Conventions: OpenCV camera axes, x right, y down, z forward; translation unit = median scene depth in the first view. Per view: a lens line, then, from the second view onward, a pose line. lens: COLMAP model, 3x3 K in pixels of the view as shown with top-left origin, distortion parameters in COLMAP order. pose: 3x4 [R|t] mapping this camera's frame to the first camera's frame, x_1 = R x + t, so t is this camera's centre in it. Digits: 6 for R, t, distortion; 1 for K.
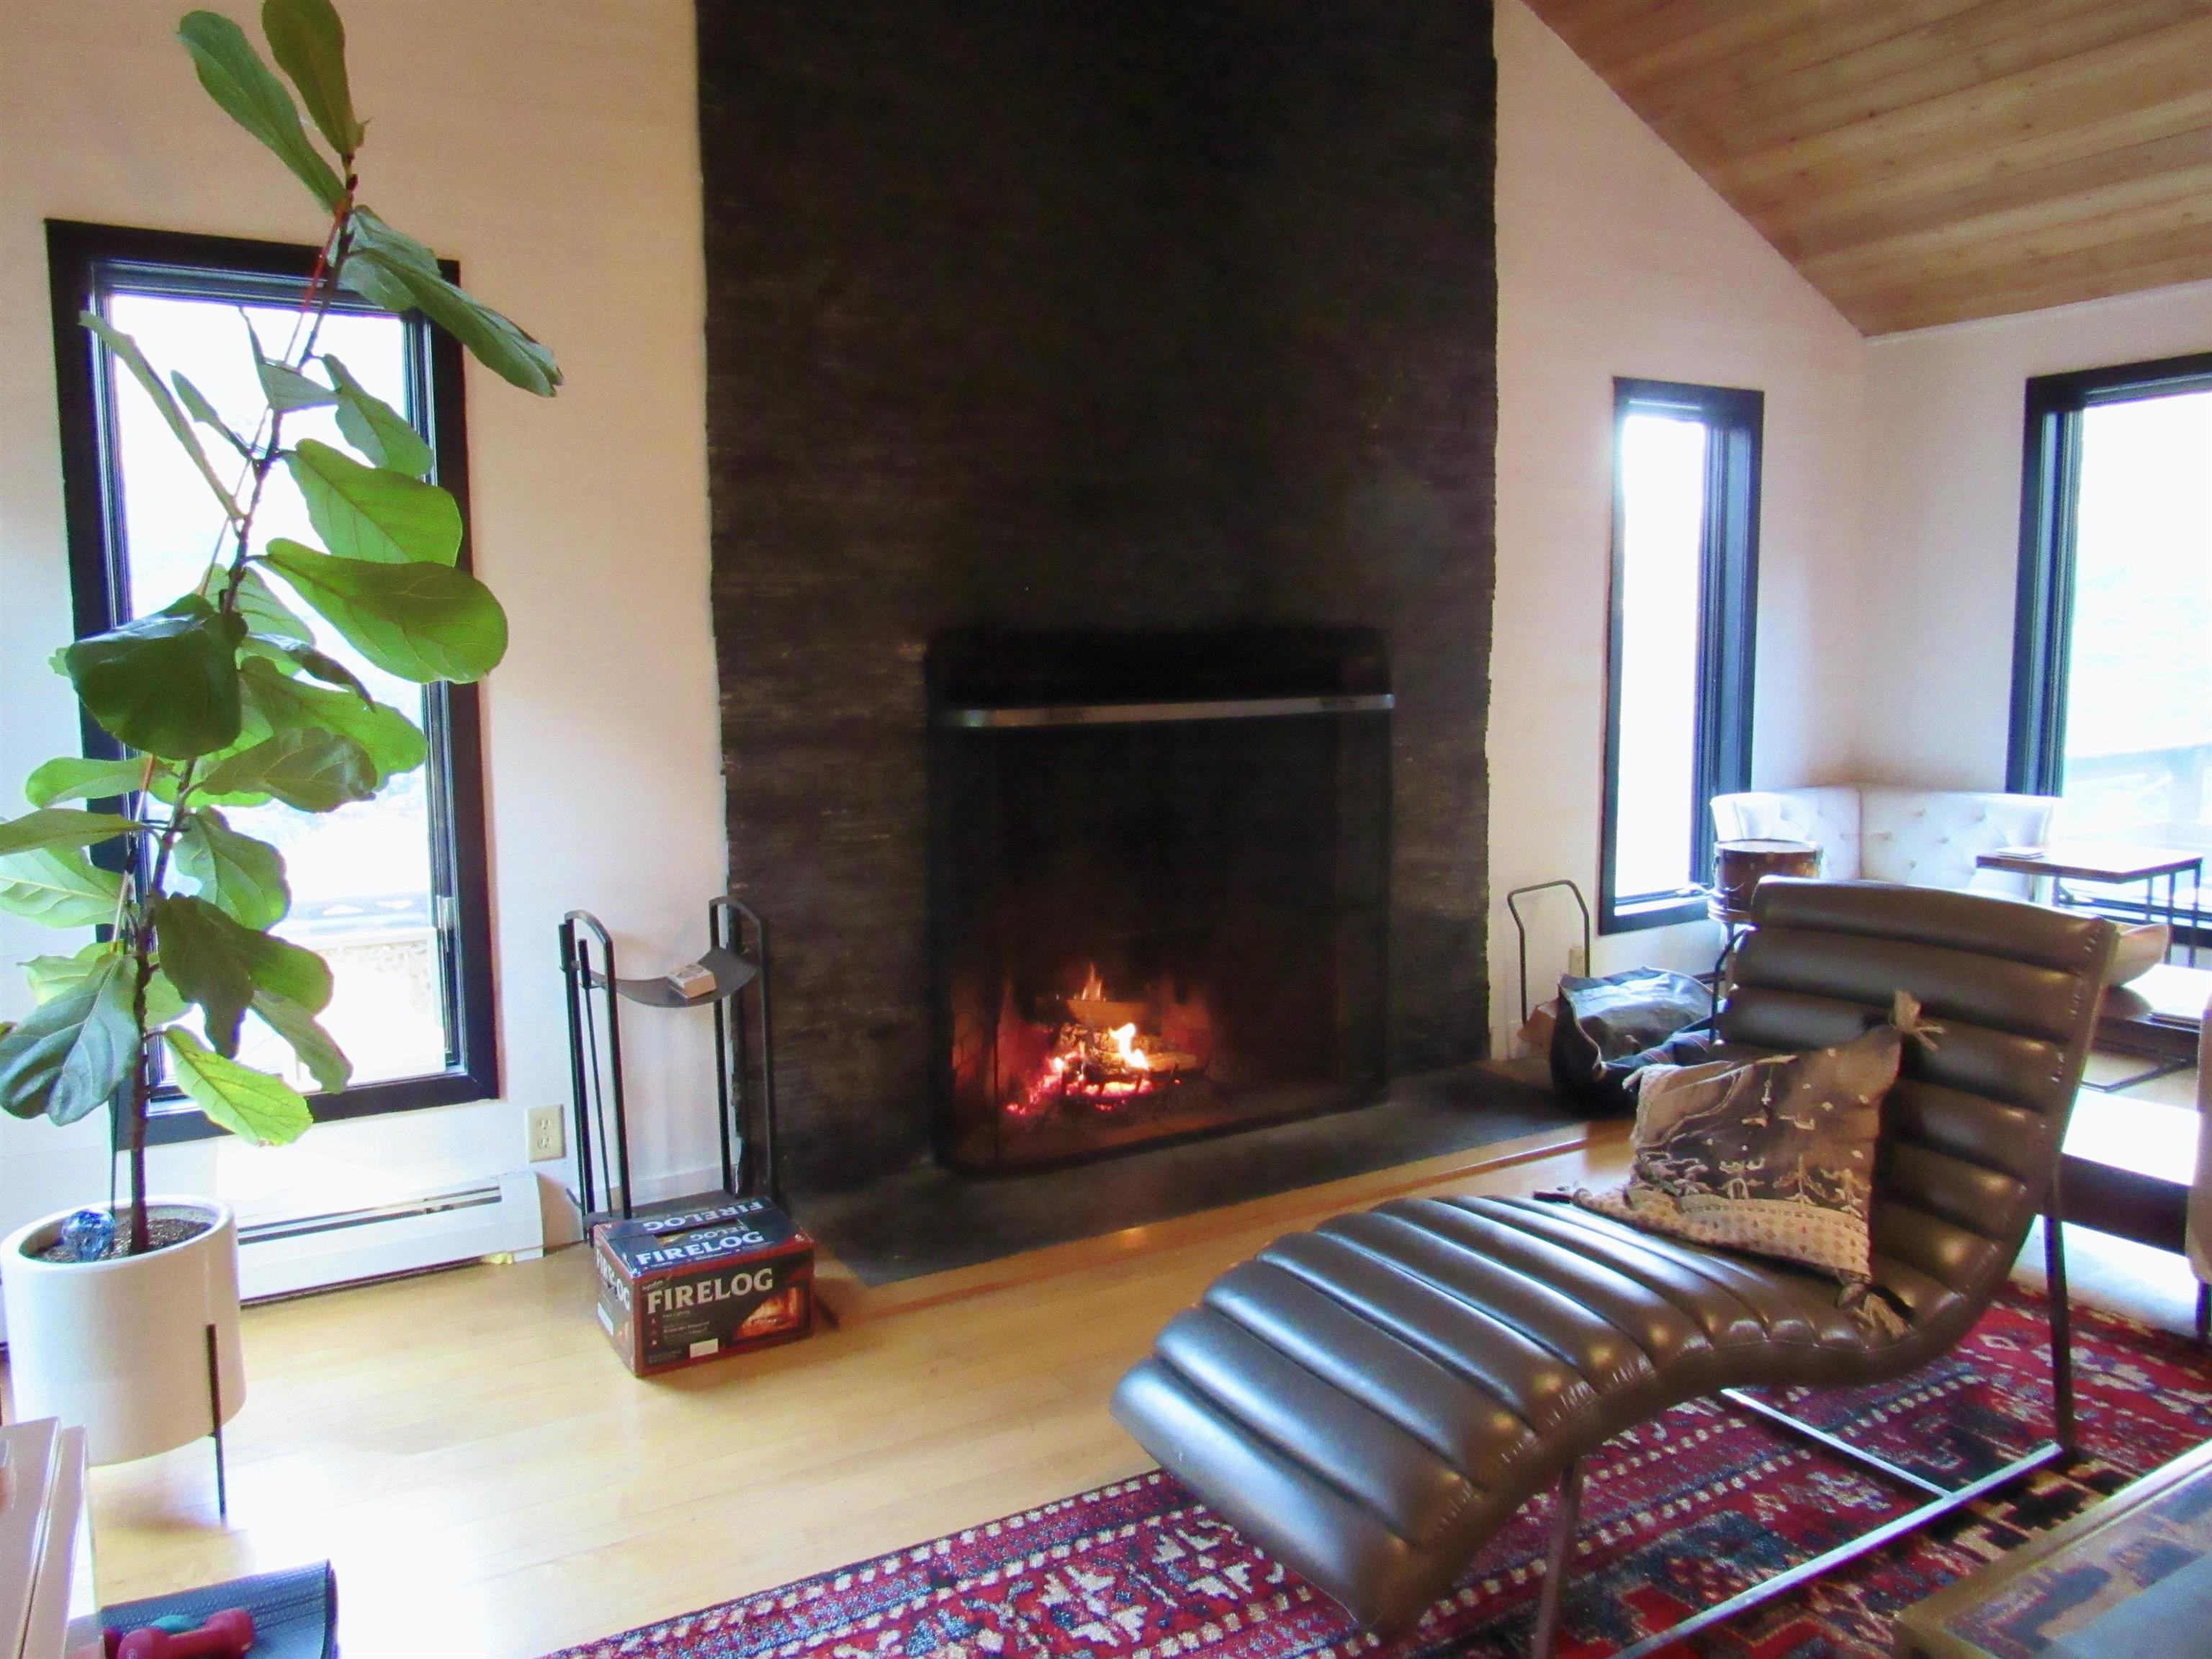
lens RADIAL K [[1587.4, 0, 1093.3], [0, 1587.4, 817.7], [0, 0, 1]] dist [-0.031464, 0.004515]
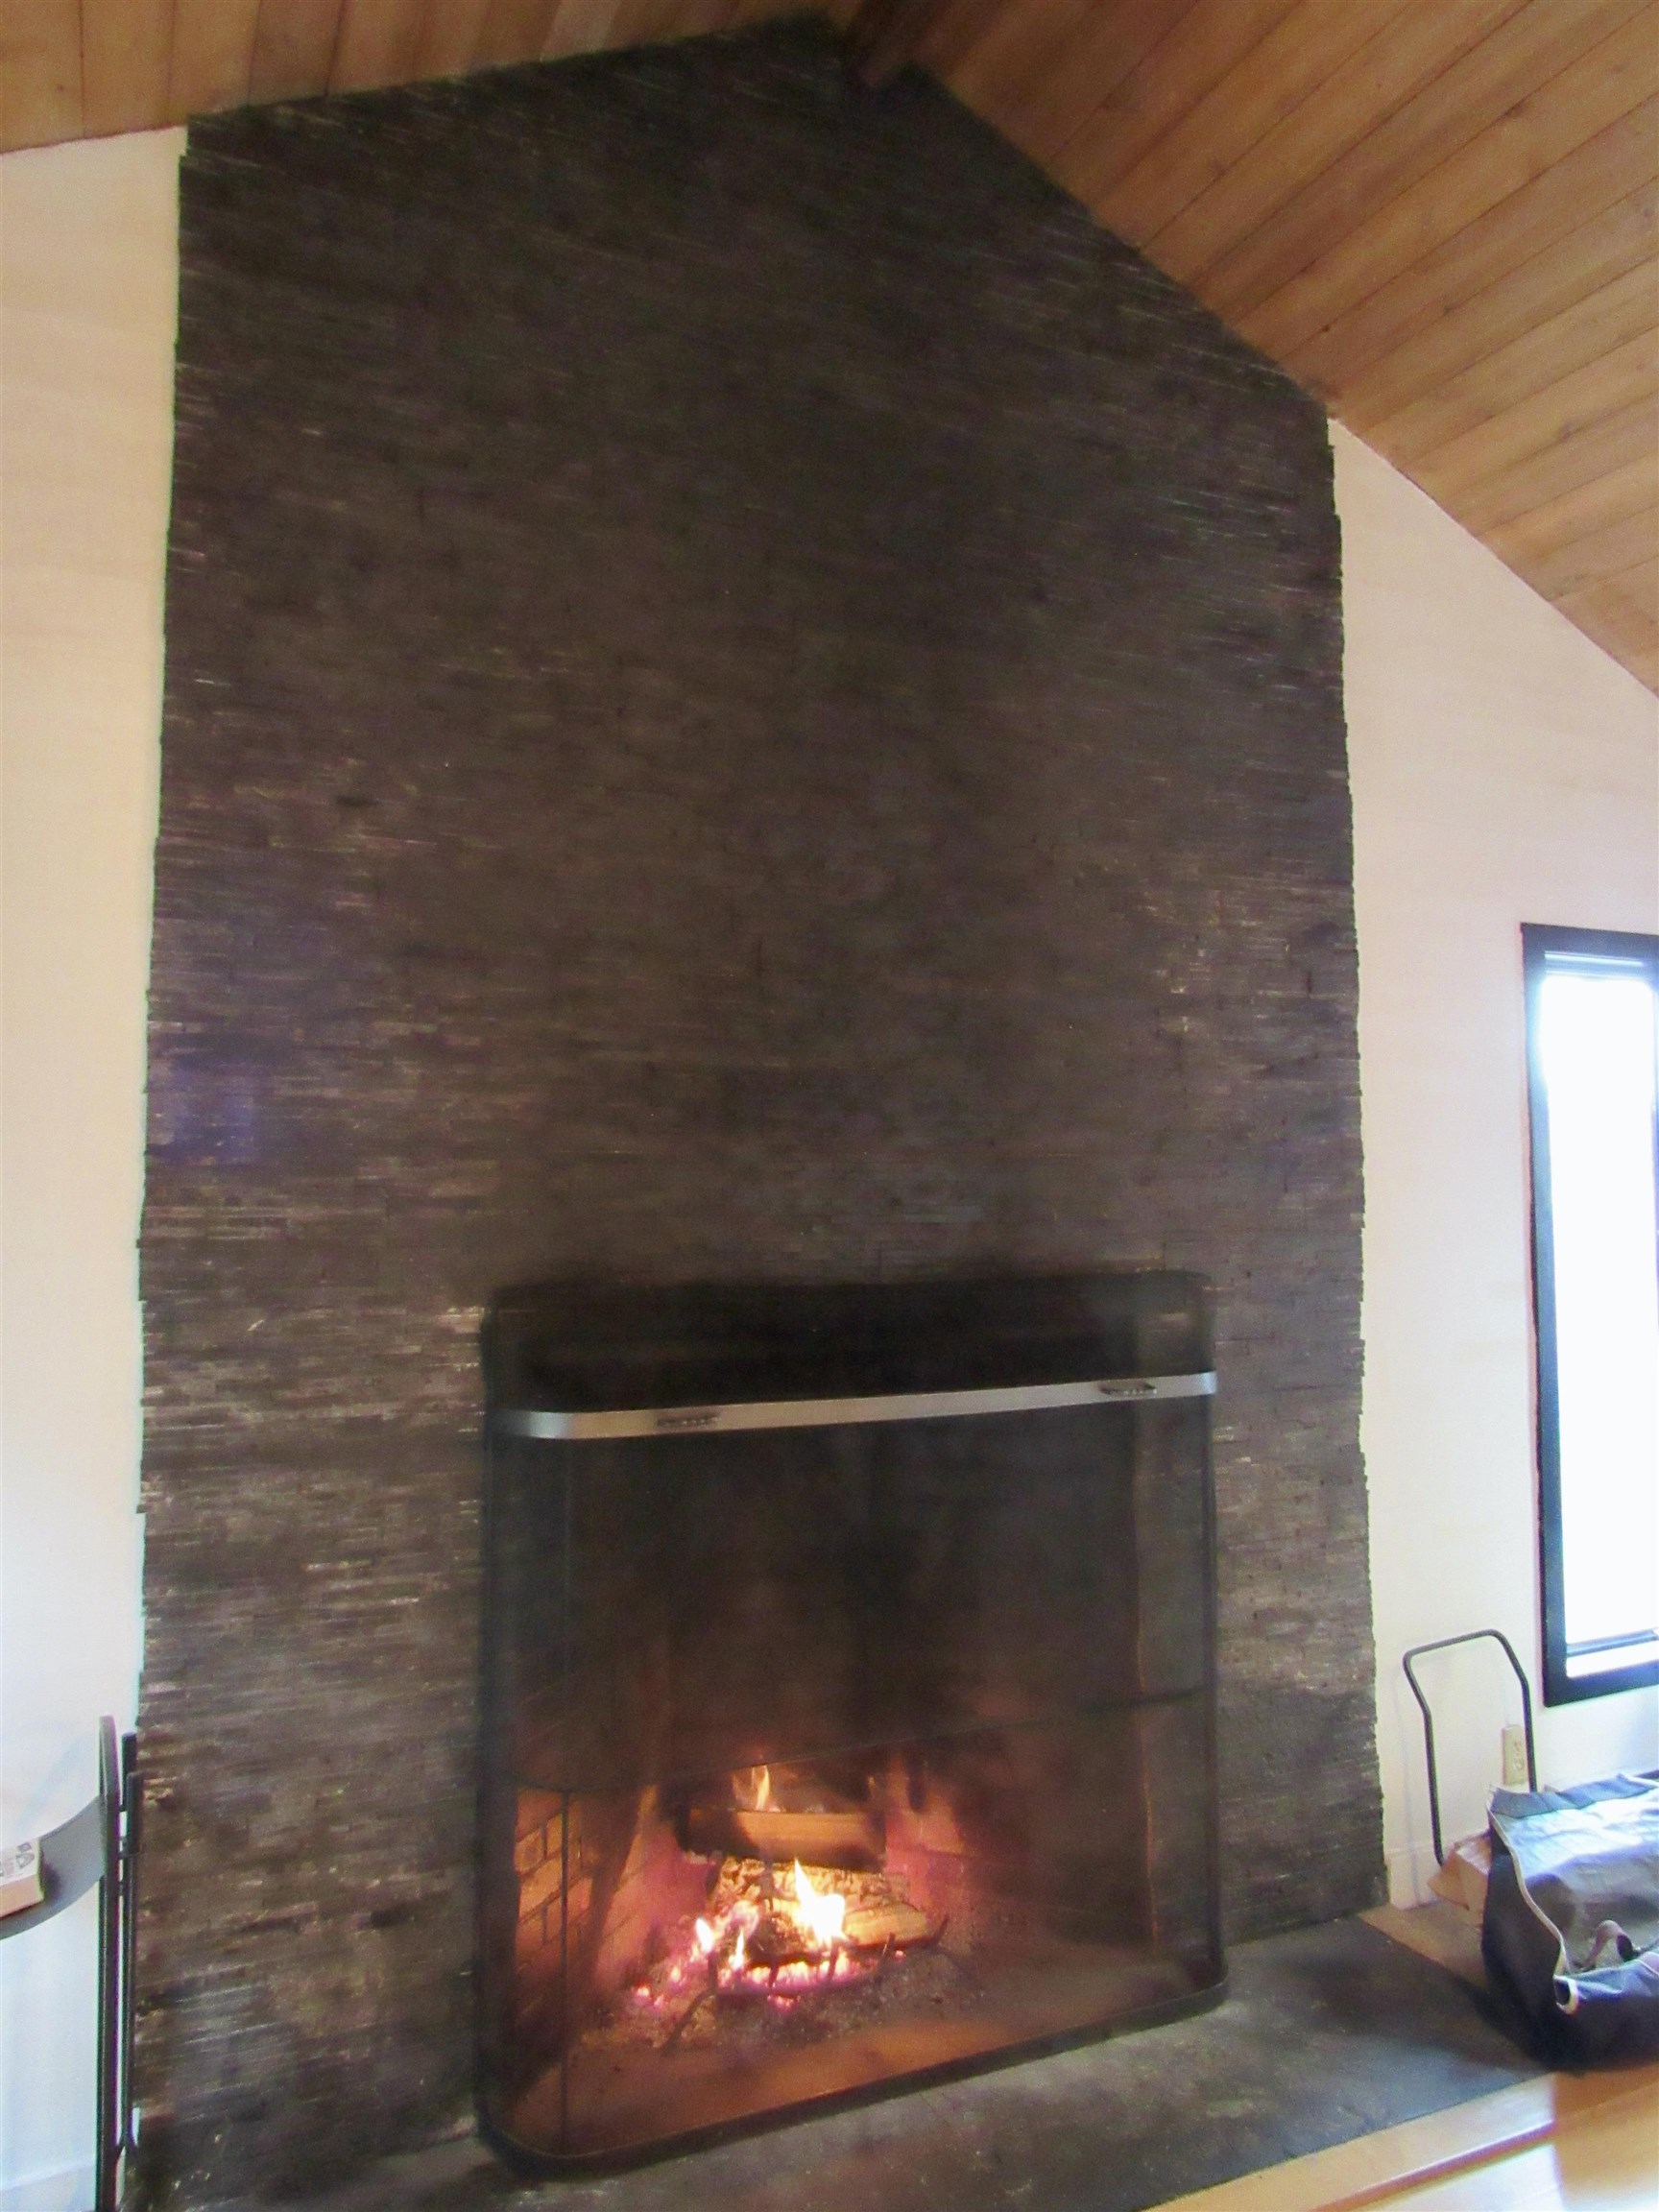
lens RADIAL K [[1606.7, 0, 837.6], [0, 1606.7, 1079.6], [0, 0, 1]] dist [-0.024910, 0.055972]
pose [[0.995755, 0.002956, -0.091994, 0.088702], [-0.020079, 0.982387, -0.185775, -0.068099], [0.089825, 0.186833, 0.978276, 0.277398]]
